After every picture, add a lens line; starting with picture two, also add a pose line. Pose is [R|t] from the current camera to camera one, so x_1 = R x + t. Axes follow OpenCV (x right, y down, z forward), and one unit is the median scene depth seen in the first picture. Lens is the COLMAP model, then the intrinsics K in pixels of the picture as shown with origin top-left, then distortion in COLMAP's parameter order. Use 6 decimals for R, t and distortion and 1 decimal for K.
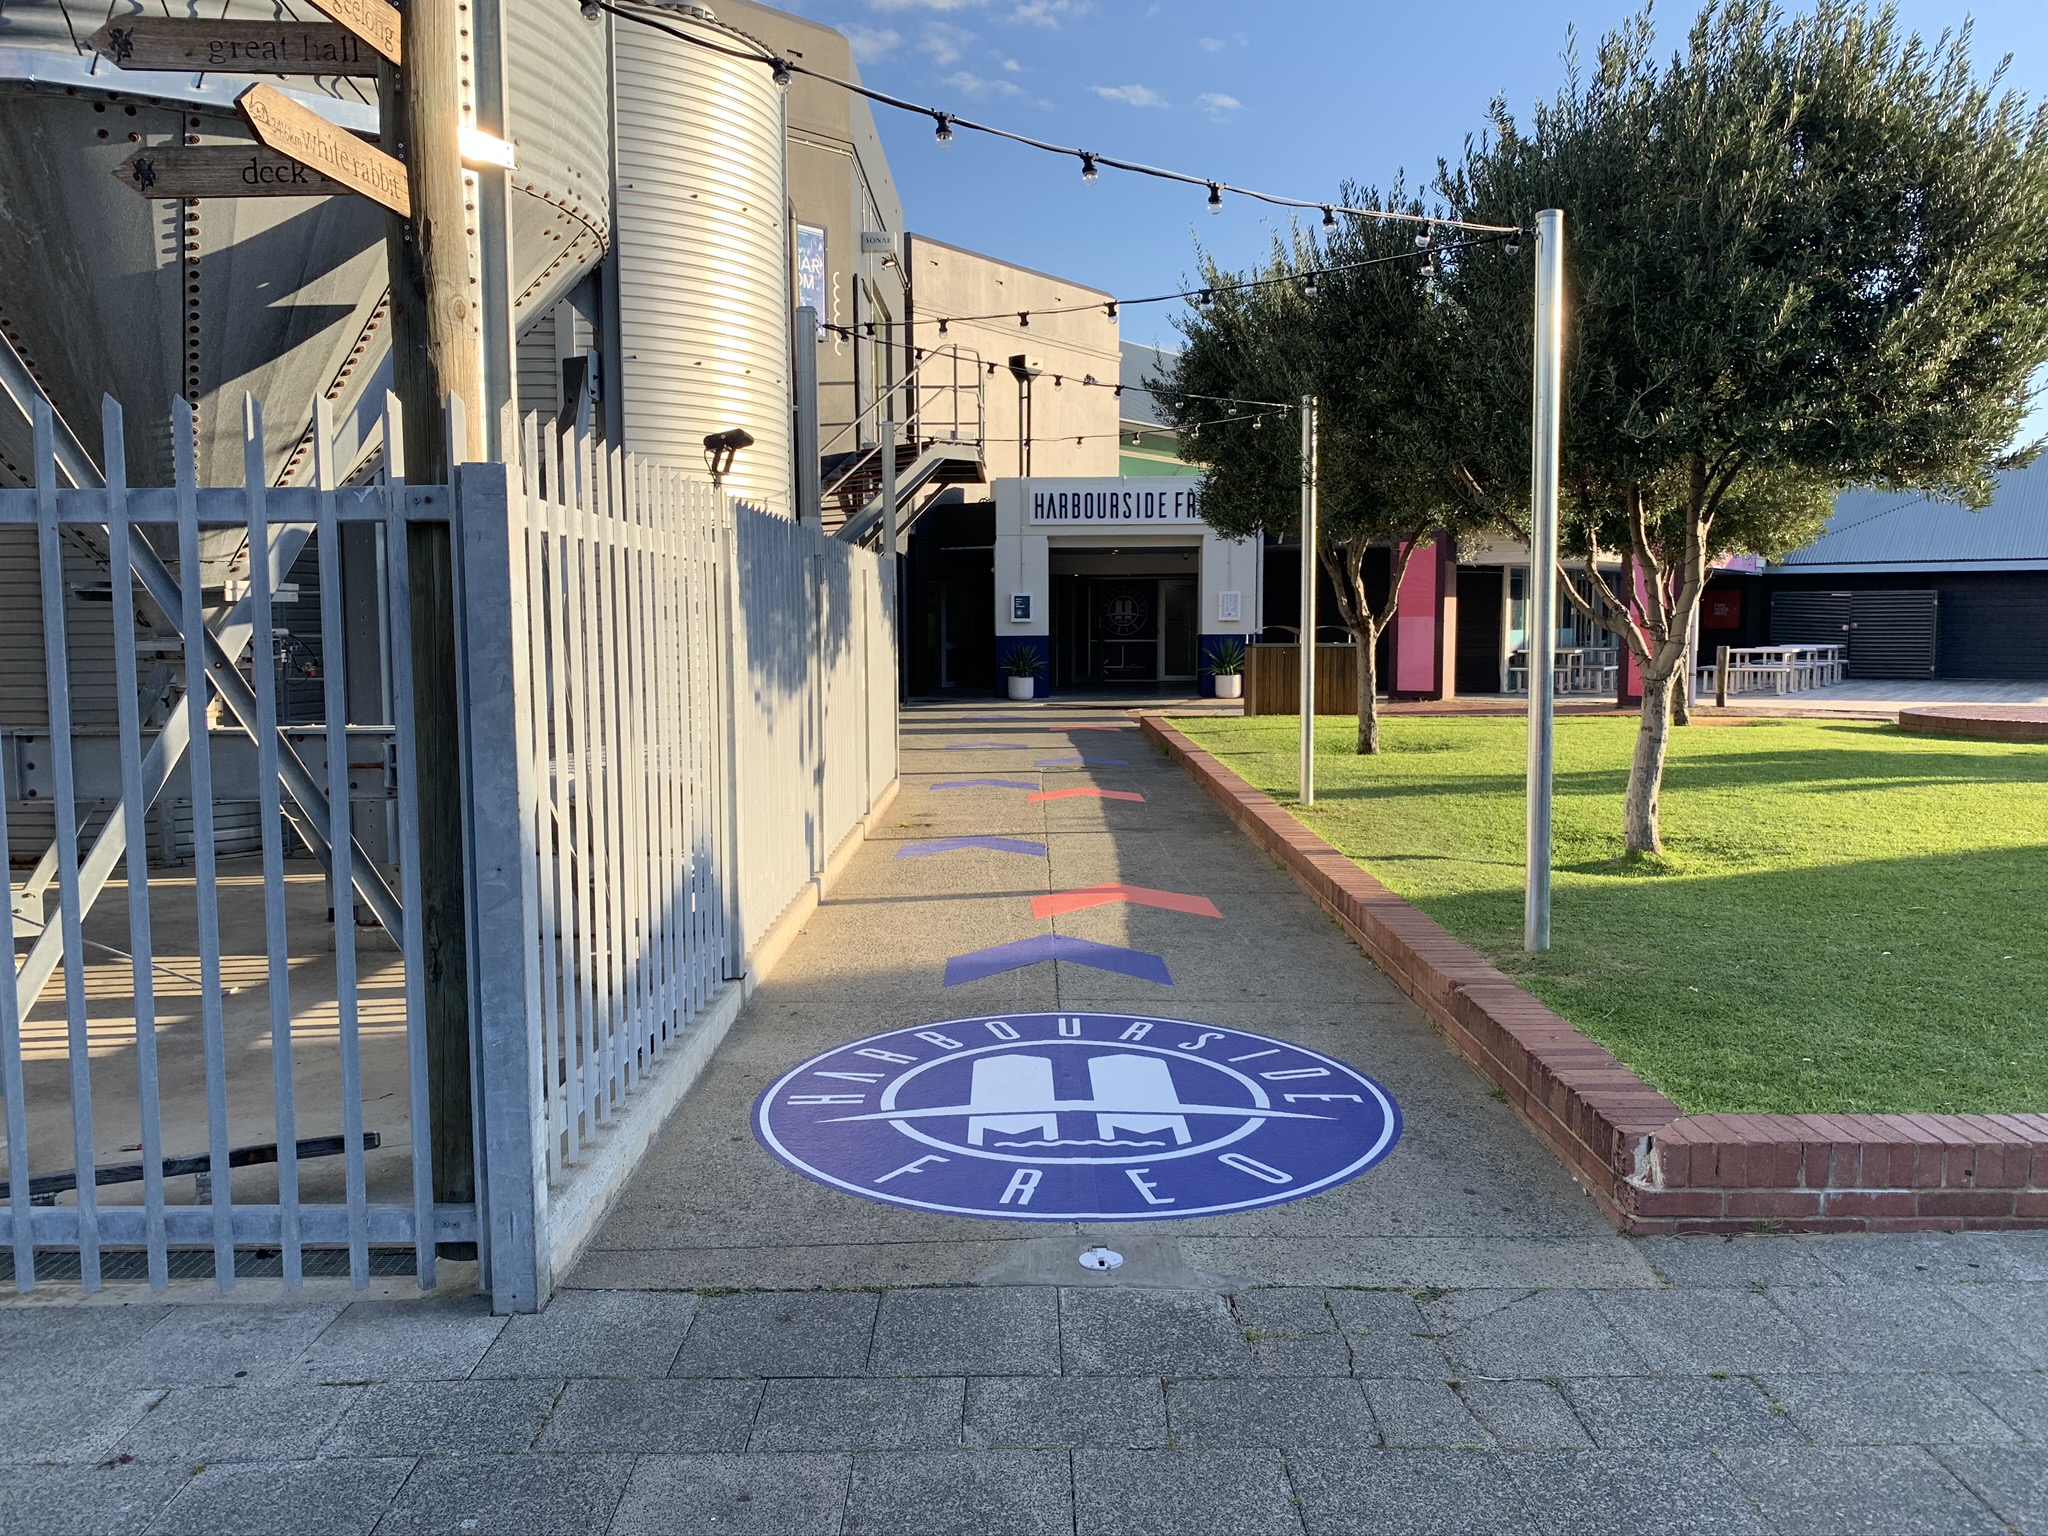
lens RADIAL K [[1550.0, 0, 1024.0], [0, 1550.0, 768.0], [0, 0, 1]] dist [0.161604, -0.448274]
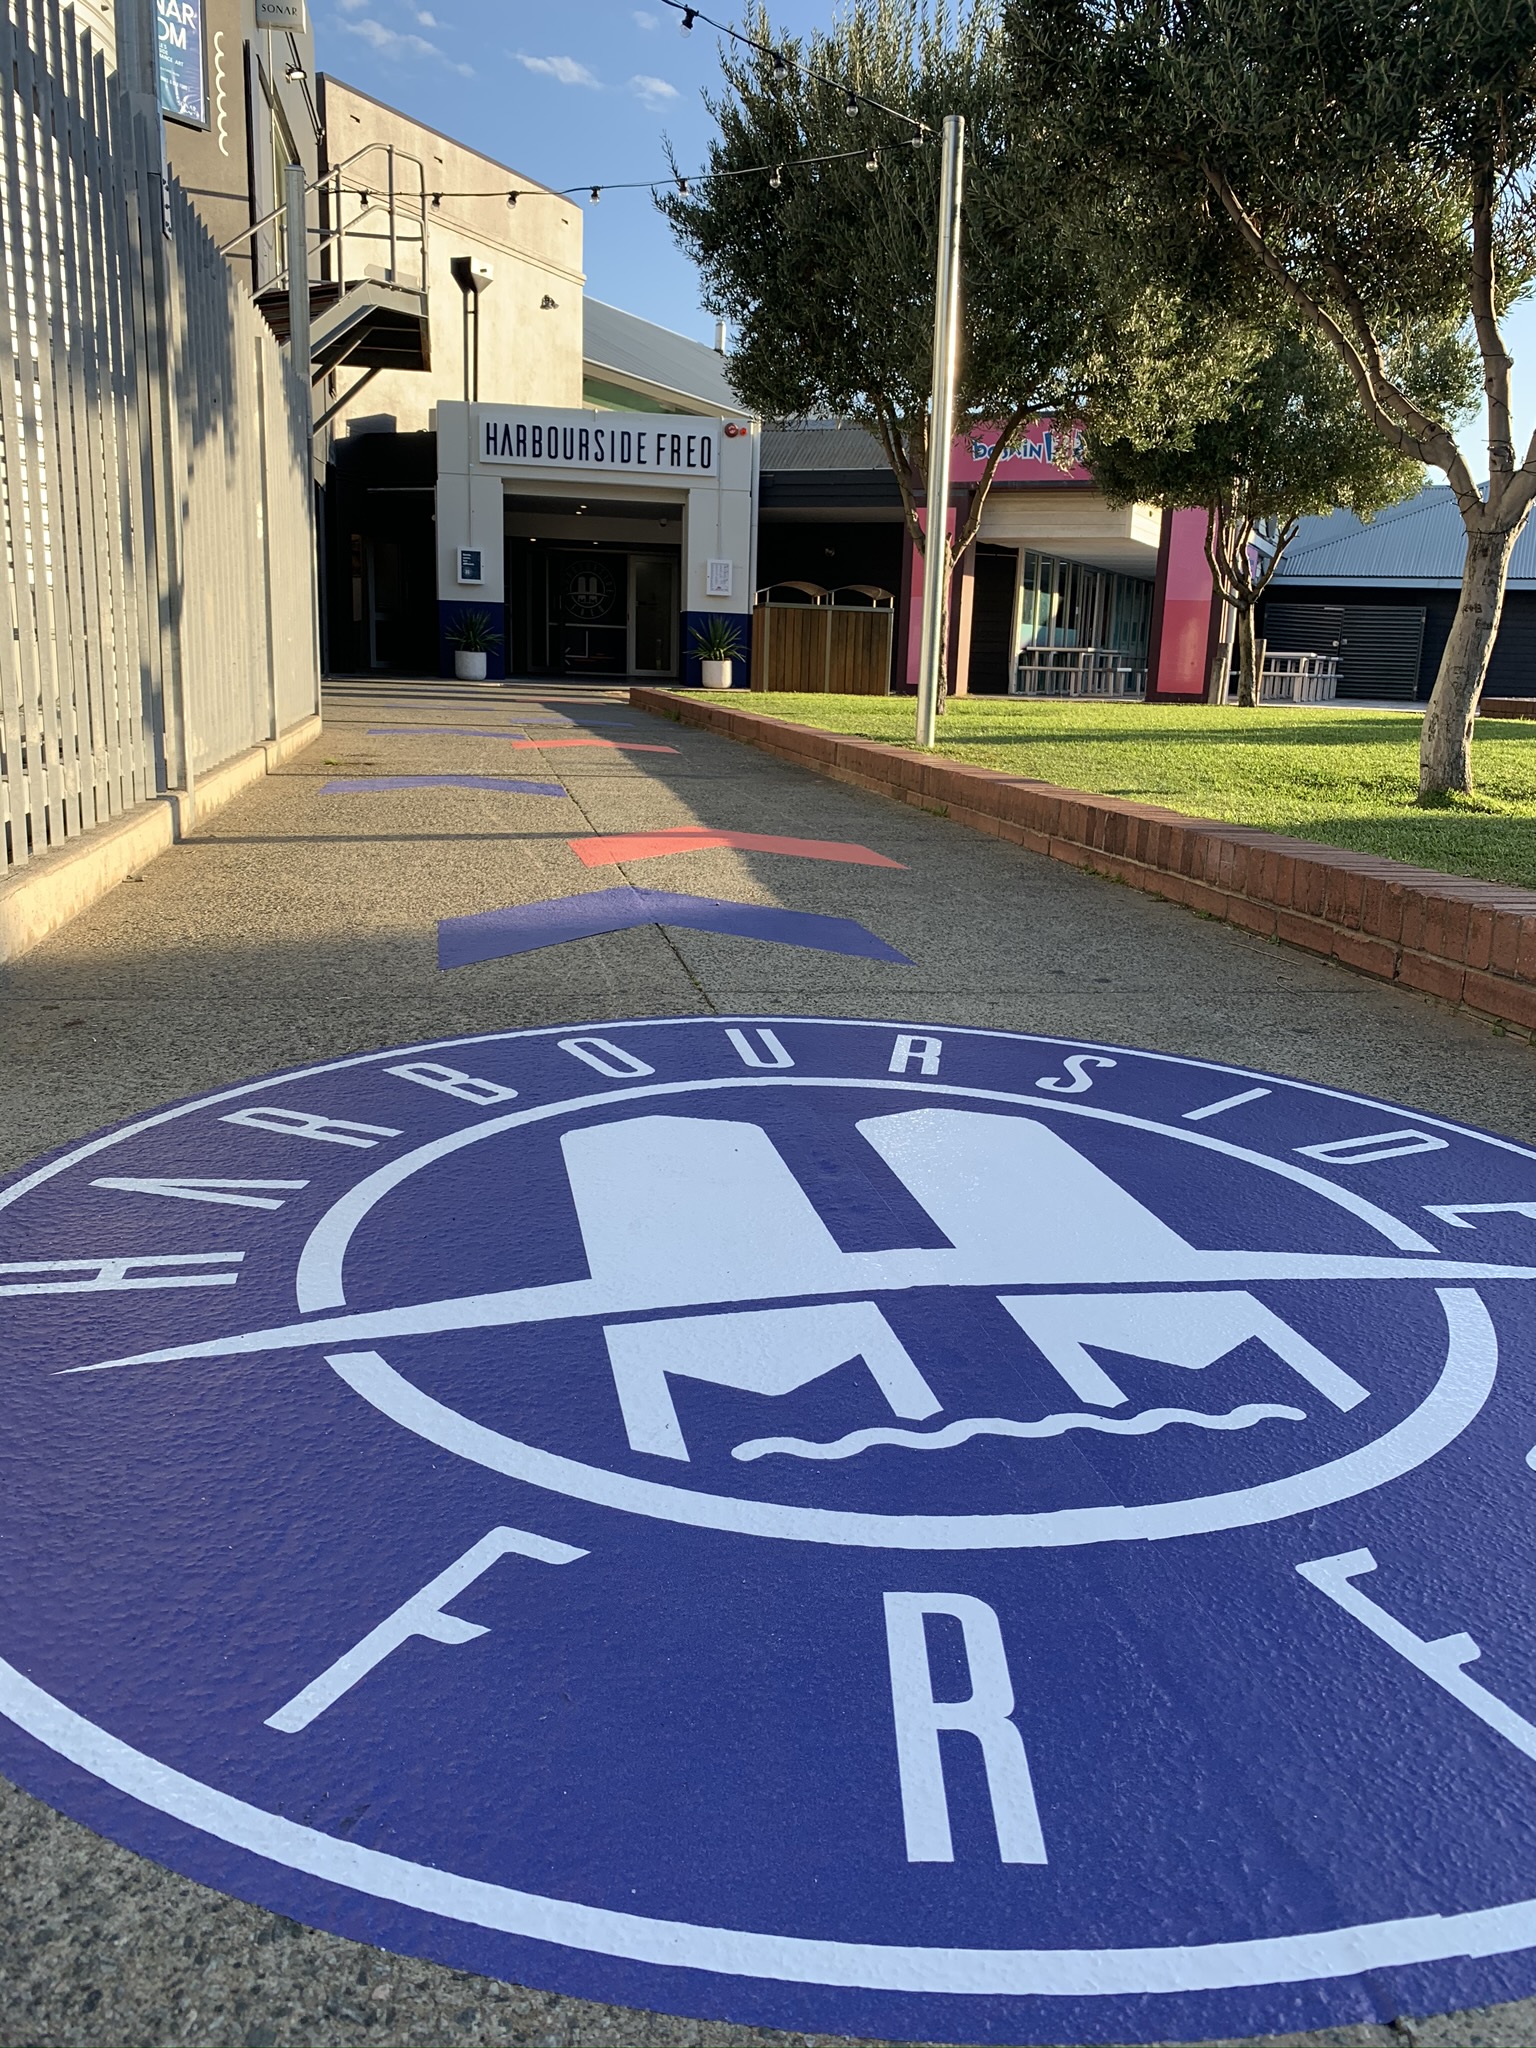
lens RADIAL K [[1550.0, 0, 792.5], [0, 1550.0, 1023.2], [0, 0, 1]] dist [0.161604, -0.448274]
pose [[0.977902, -0.009298, 0.208855, -0.033813], [-0.019429, 0.990646, 0.135070, 0.067225], [-0.208157, -0.136143, 0.968574, 0.385834]]
